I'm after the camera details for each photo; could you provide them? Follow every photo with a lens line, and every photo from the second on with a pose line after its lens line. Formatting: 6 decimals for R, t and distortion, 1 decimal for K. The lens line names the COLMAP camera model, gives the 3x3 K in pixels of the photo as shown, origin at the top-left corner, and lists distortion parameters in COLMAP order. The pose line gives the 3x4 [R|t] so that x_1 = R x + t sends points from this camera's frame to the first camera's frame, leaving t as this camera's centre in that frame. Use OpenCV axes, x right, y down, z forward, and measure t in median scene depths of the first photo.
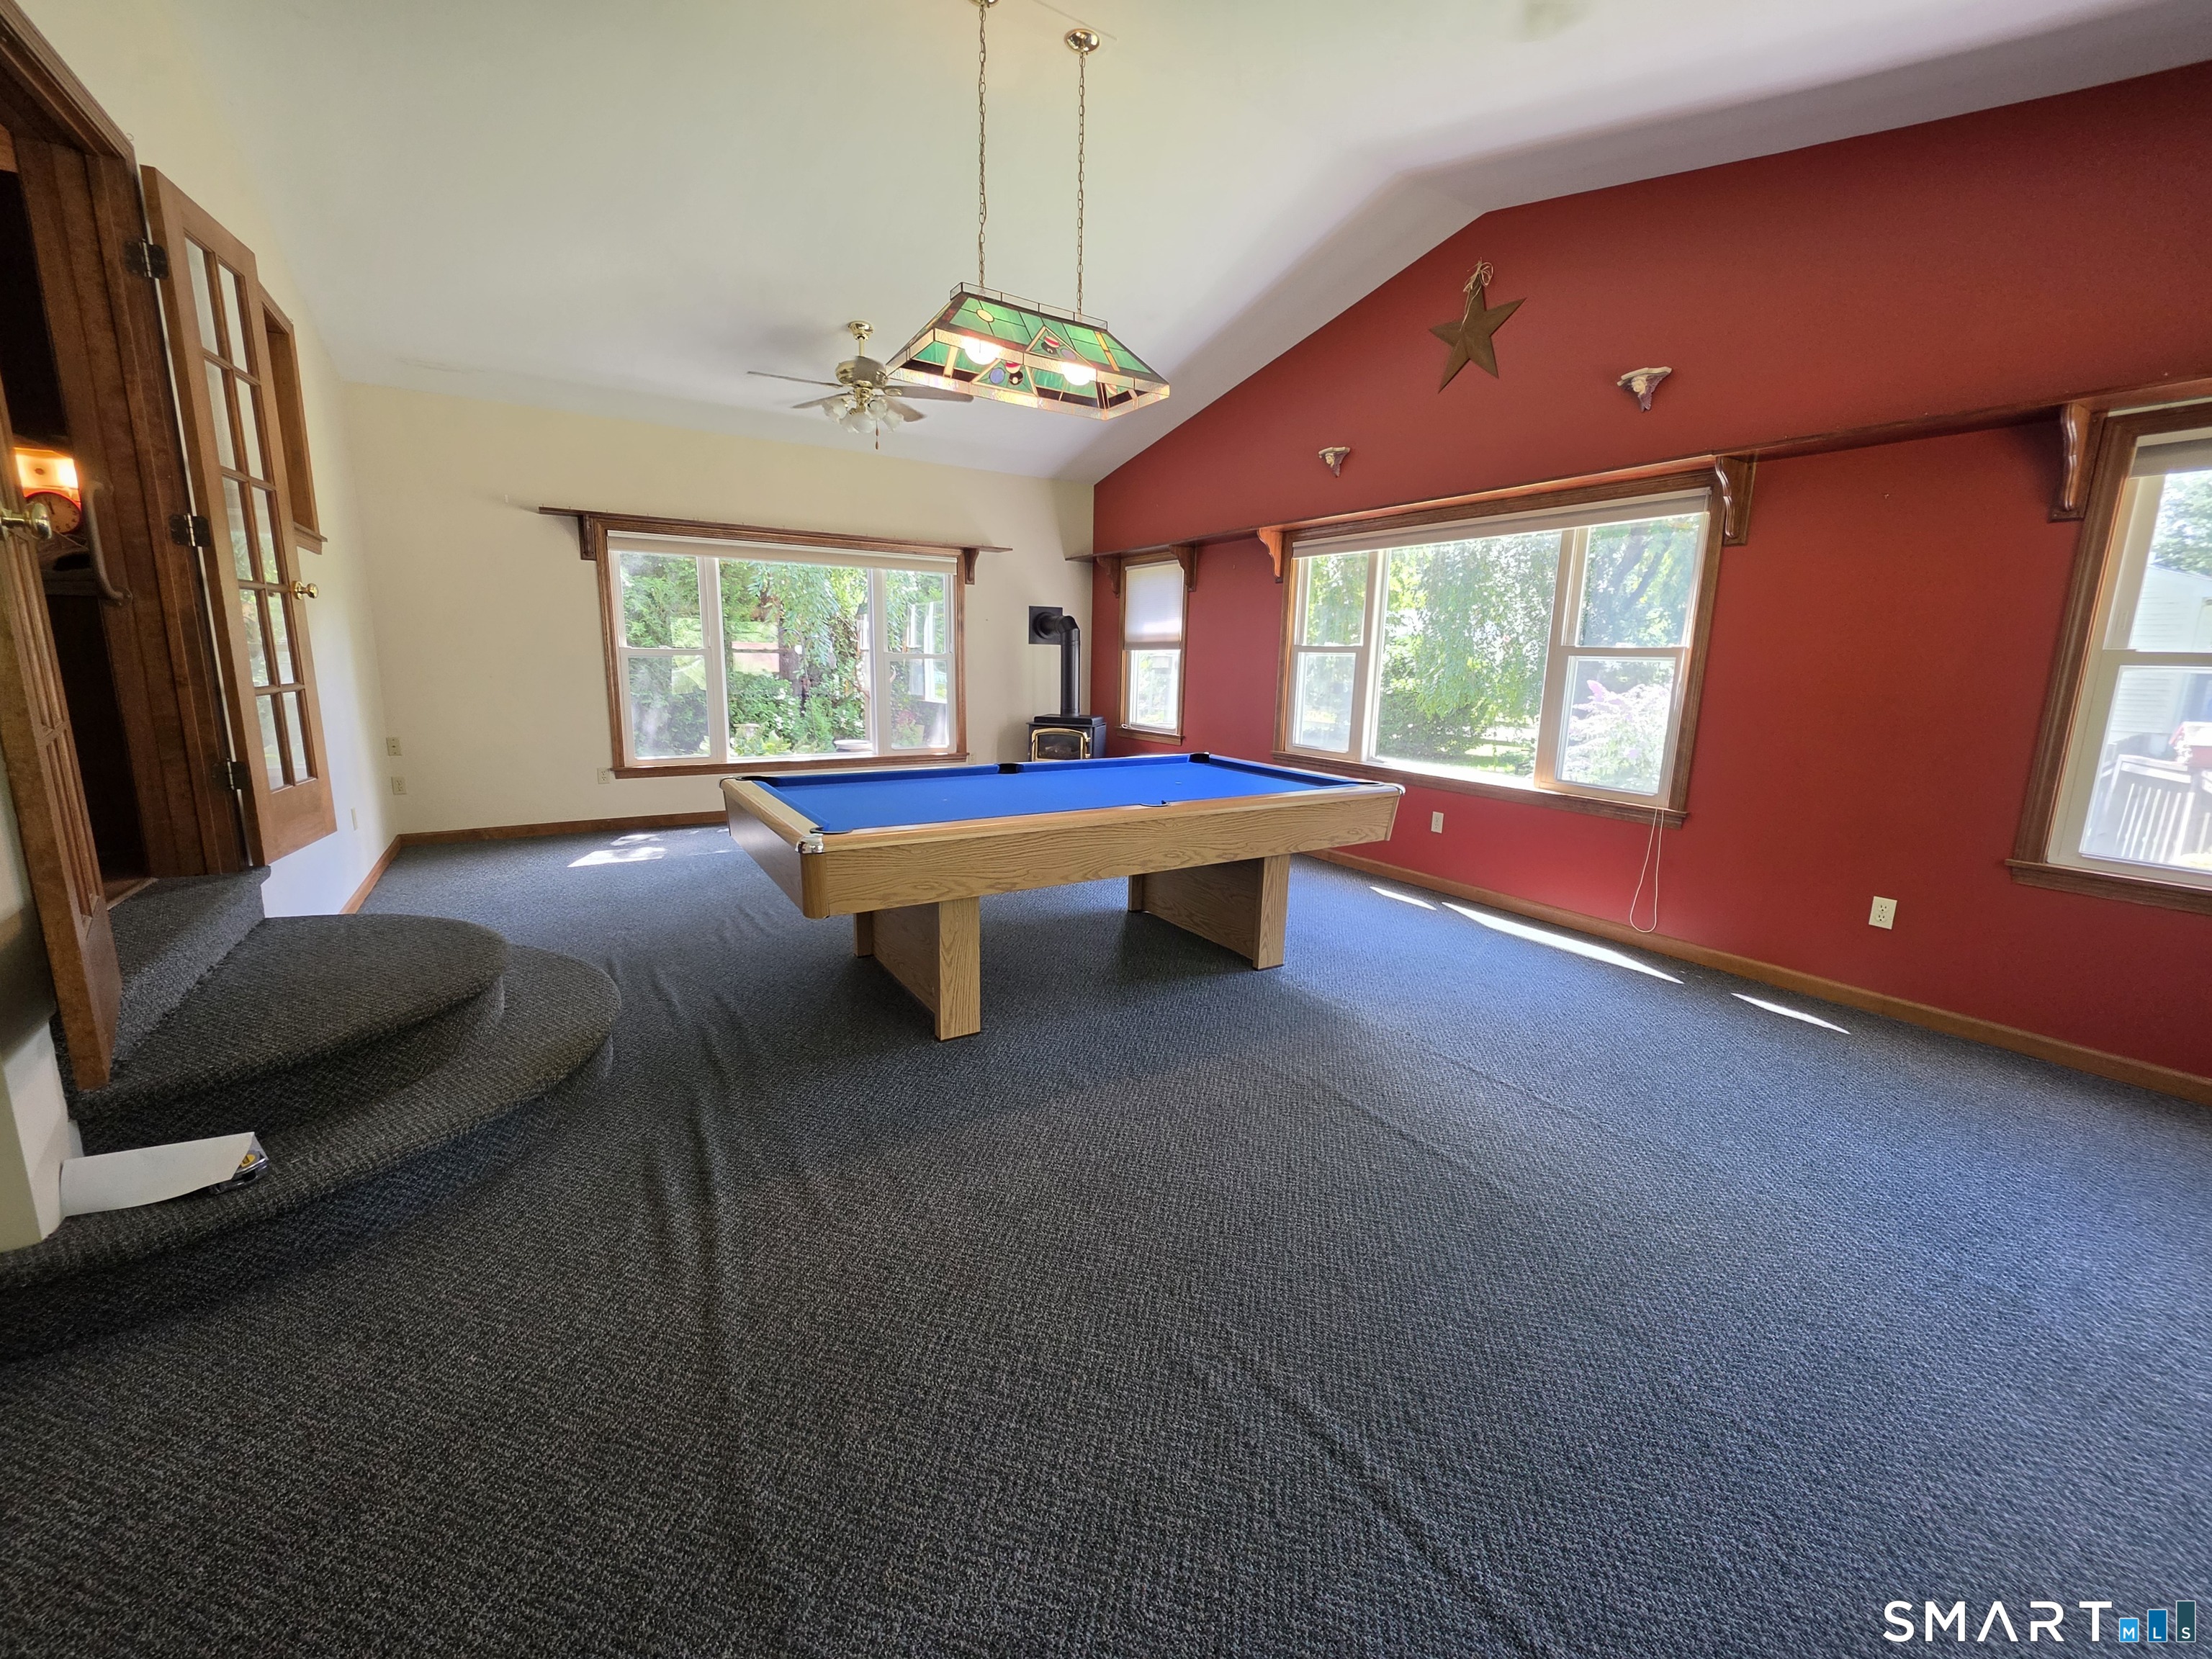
lens RADIAL K [[892.5, 0, 1115.3], [0, 892.5, 824.5], [0, 0, 1]] dist [-0.003939, 0.001049]
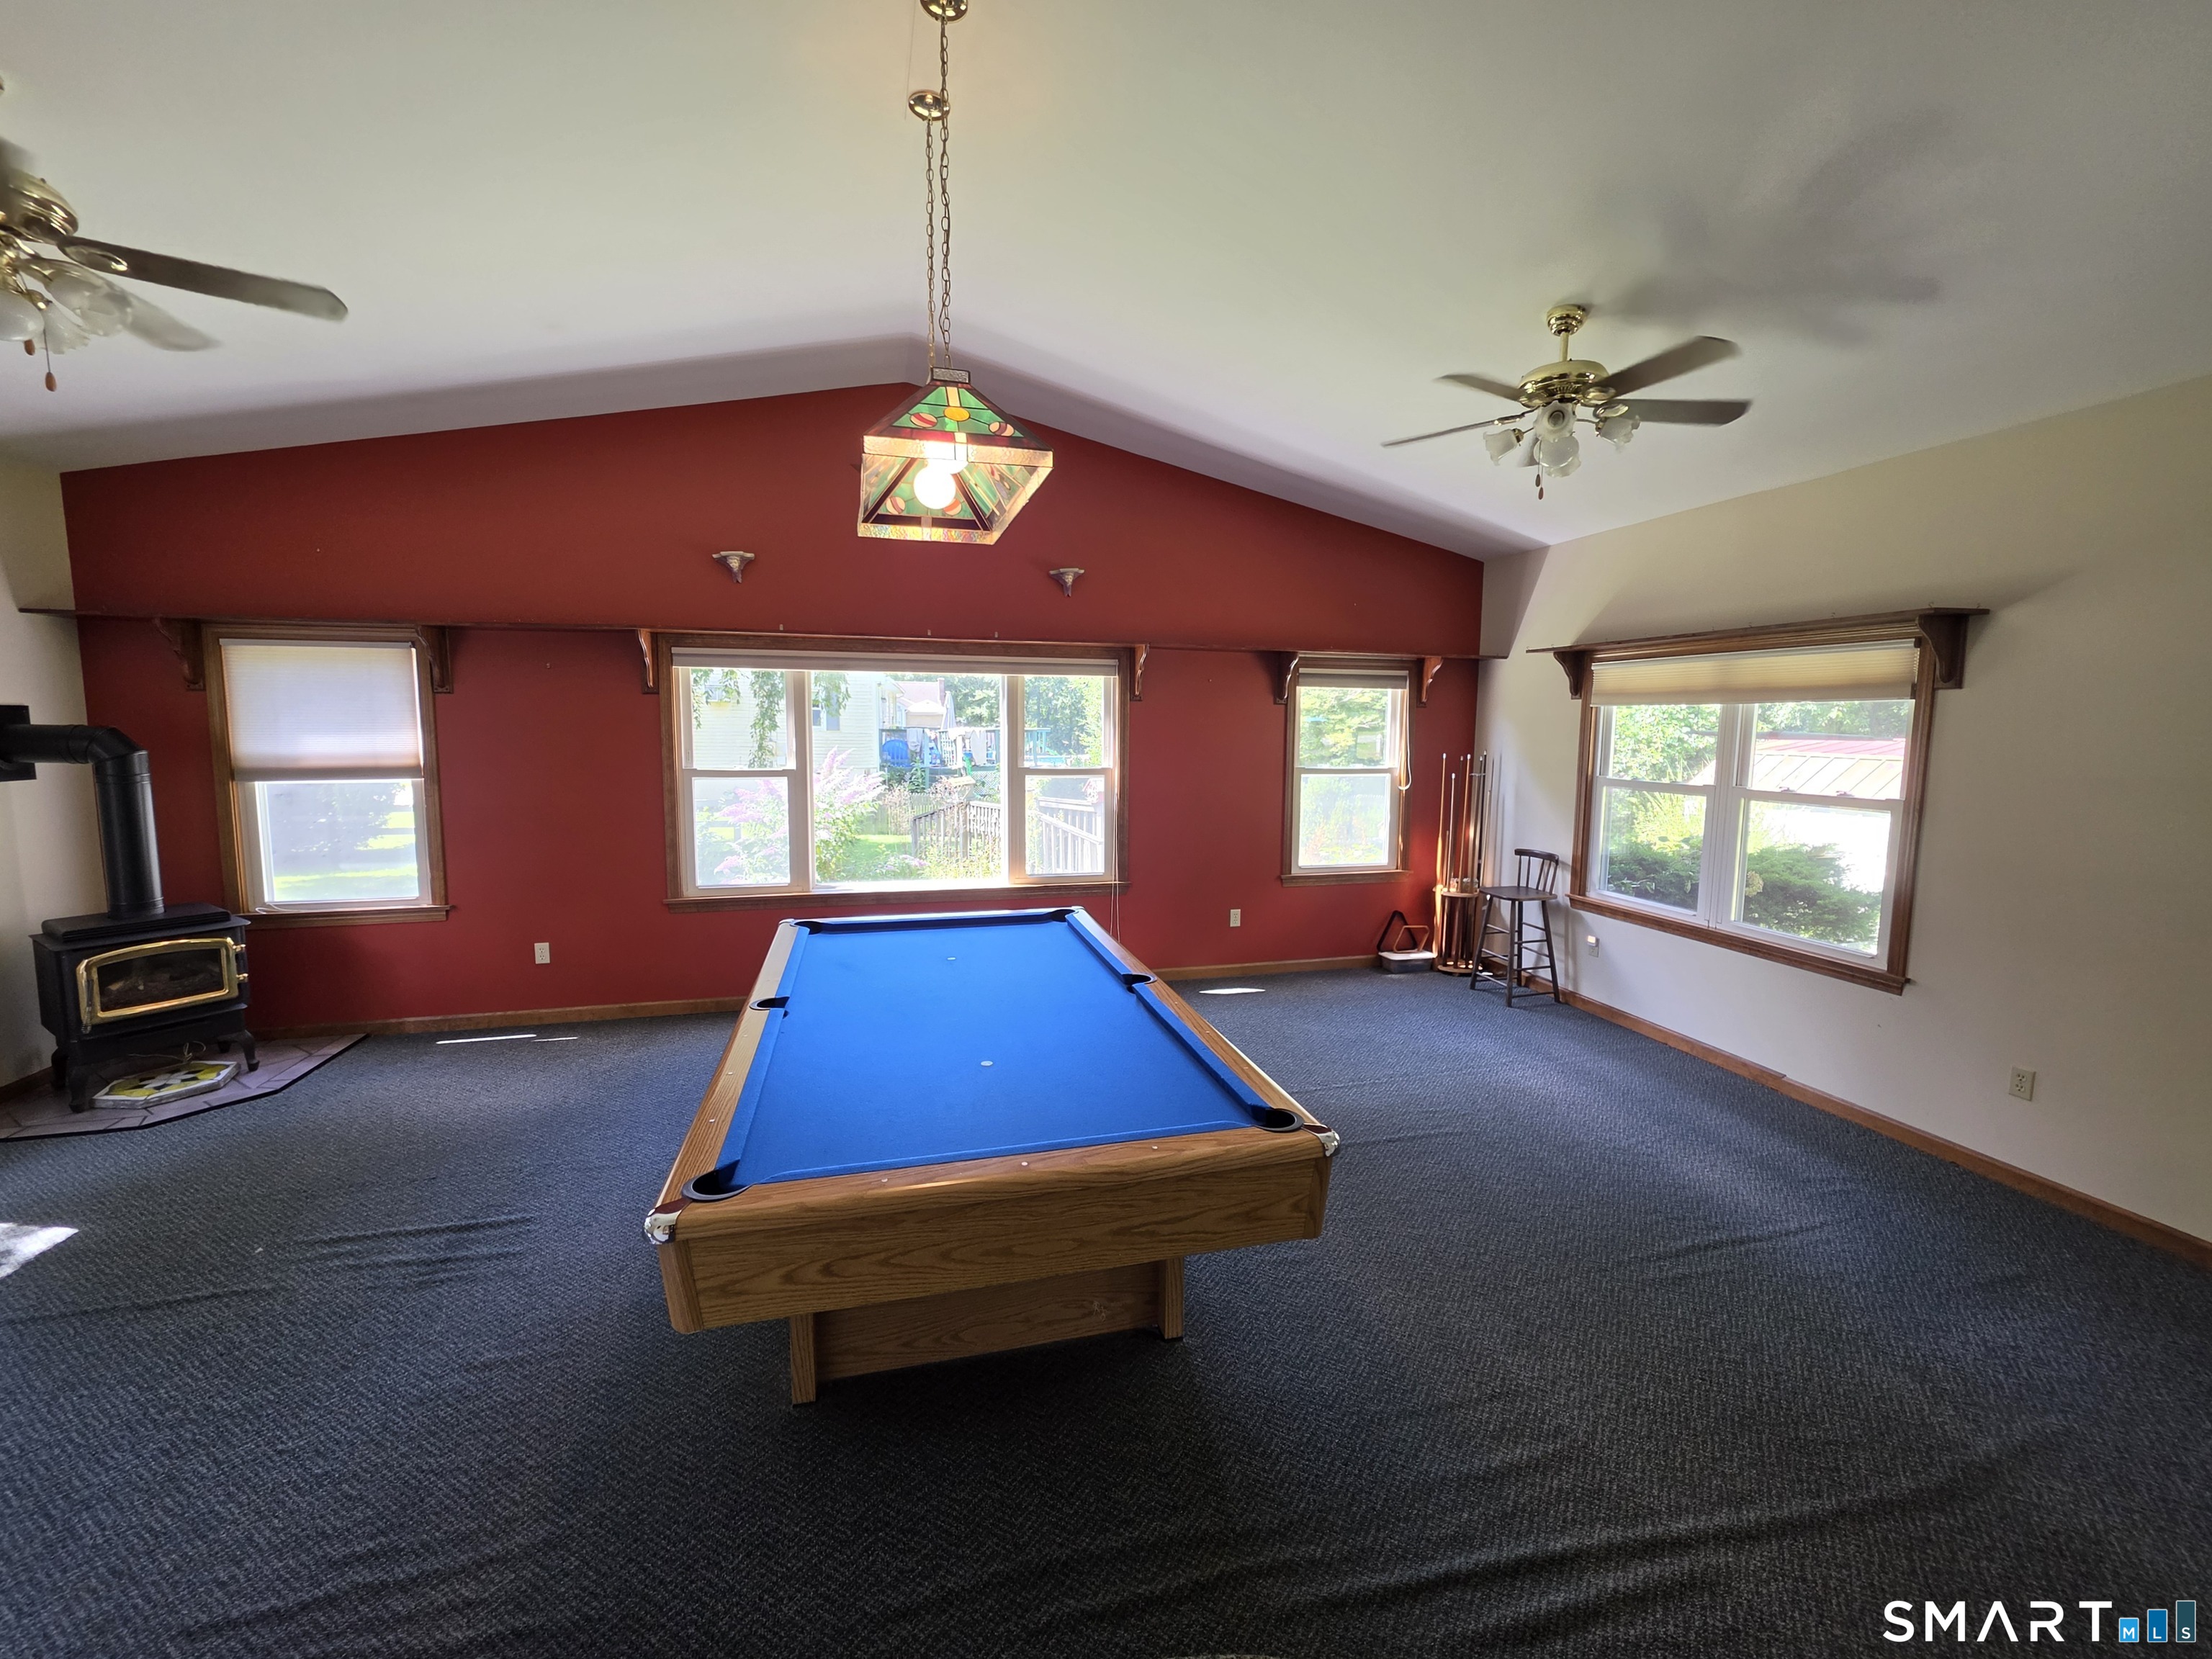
lens RADIAL K [[892.5, 0, 1109.4], [0, 892.5, 818.7], [0, 0, 1]] dist [-0.003939, 0.001049]
pose [[0.292332, -0.121988, 0.948504, -0.488058], [0.174447, 0.981992, 0.072530, -0.152647], [-0.940271, 0.144261, 0.308348, 0.393490]]
